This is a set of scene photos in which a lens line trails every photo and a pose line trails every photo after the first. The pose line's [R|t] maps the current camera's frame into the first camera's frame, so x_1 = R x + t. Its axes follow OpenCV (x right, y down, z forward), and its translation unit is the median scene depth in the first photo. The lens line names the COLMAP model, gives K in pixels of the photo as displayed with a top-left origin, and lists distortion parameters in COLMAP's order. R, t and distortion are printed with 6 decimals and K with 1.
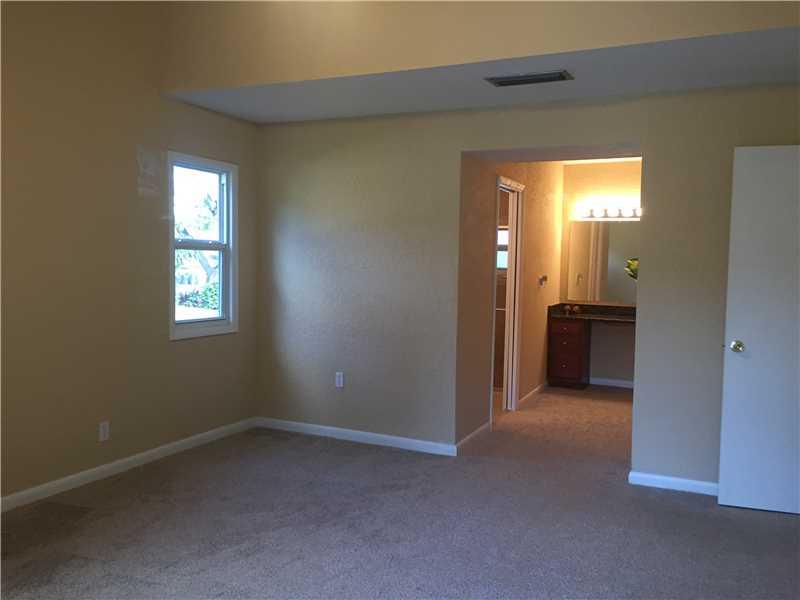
lens RADIAL K [[677.4, 0, 400.0], [0, 677.4, 300.0], [0, 0, 1]] dist [0.034909, -0.013106]
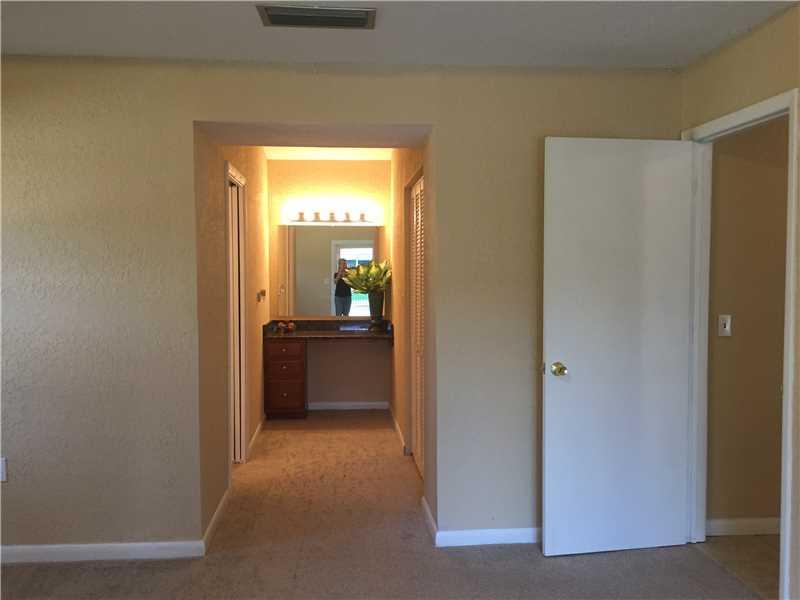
lens RADIAL K [[677.4, 0, 400.0], [0, 677.4, 300.0], [0, 0, 1]] dist [0.034909, -0.013106]
pose [[0.863467, -0.042708, 0.502594, -0.060197], [0.048013, 0.998844, 0.002390, -0.017338], [-0.502115, 0.022068, 0.864519, 0.198920]]
